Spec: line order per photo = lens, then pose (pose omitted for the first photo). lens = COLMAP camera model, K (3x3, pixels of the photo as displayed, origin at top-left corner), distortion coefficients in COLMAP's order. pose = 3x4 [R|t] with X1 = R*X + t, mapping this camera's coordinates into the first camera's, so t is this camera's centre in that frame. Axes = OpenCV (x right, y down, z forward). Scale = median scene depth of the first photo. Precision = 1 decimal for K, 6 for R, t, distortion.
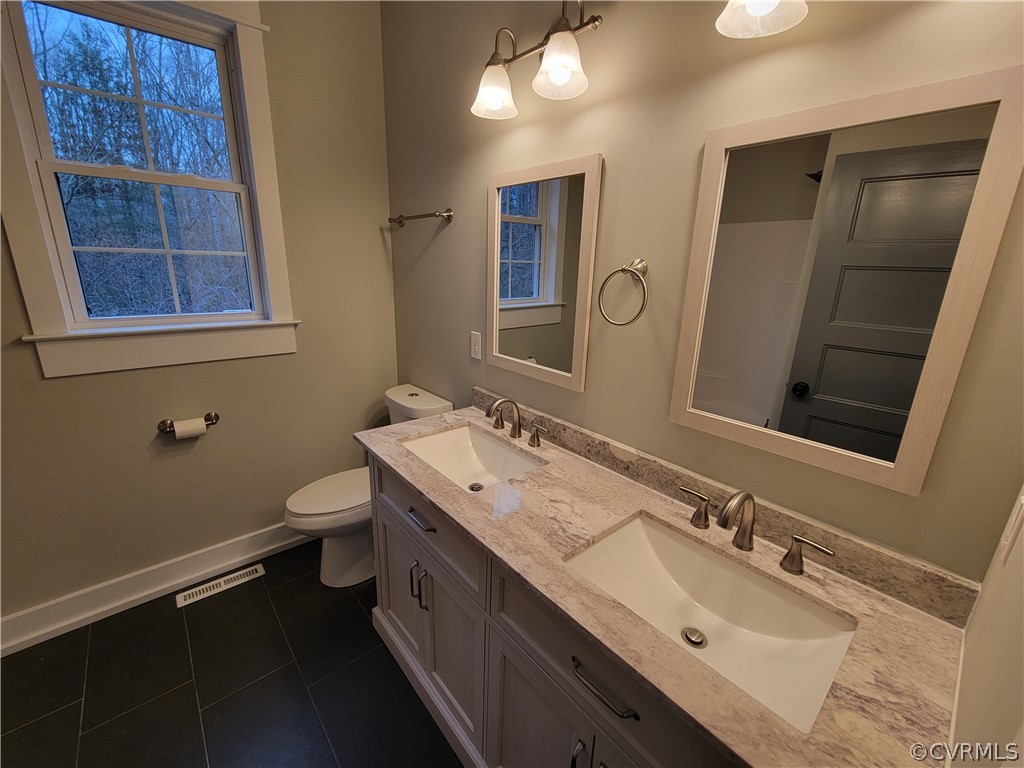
lens RADIAL K [[418.8, 0, 517.9], [0, 418.8, 387.2], [0, 0, 1]] dist [0.001247, -0.002534]
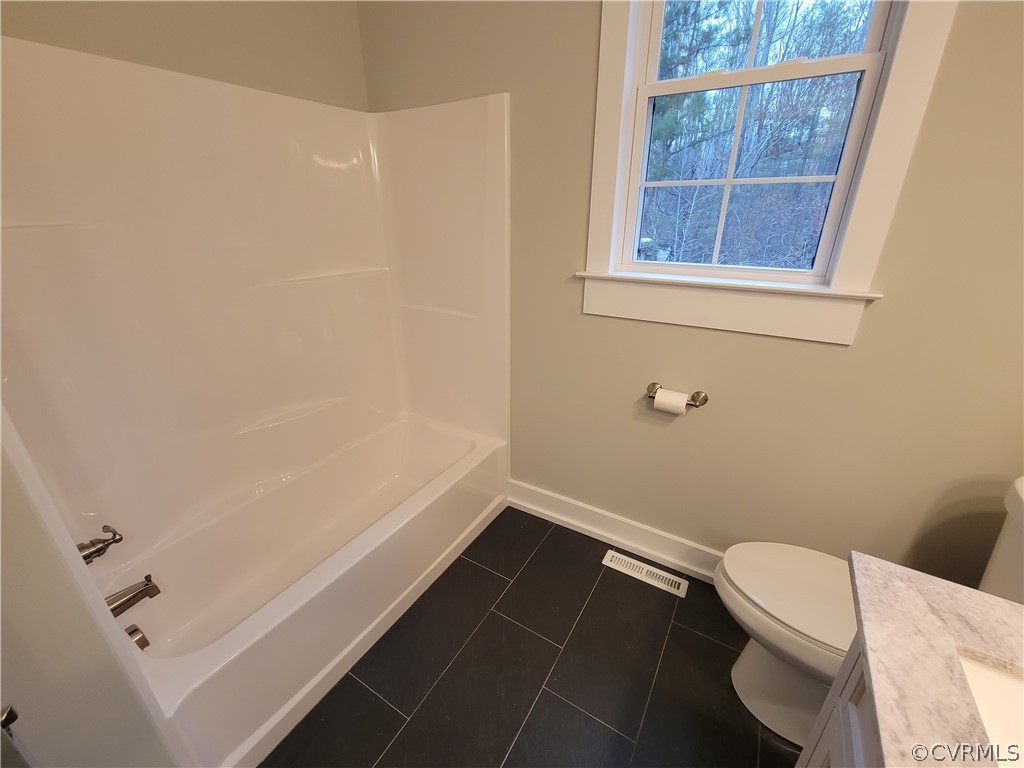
lens RADIAL K [[418.8, 0, 514.2], [0, 418.8, 382.2], [0, 0, 1]] dist [0.001247, -0.002534]
pose [[0.286105, 0.329591, -0.899730, -0.123075], [-0.260438, 0.930380, 0.258002, -0.070946], [0.922126, 0.160508, 0.352025, 0.392280]]
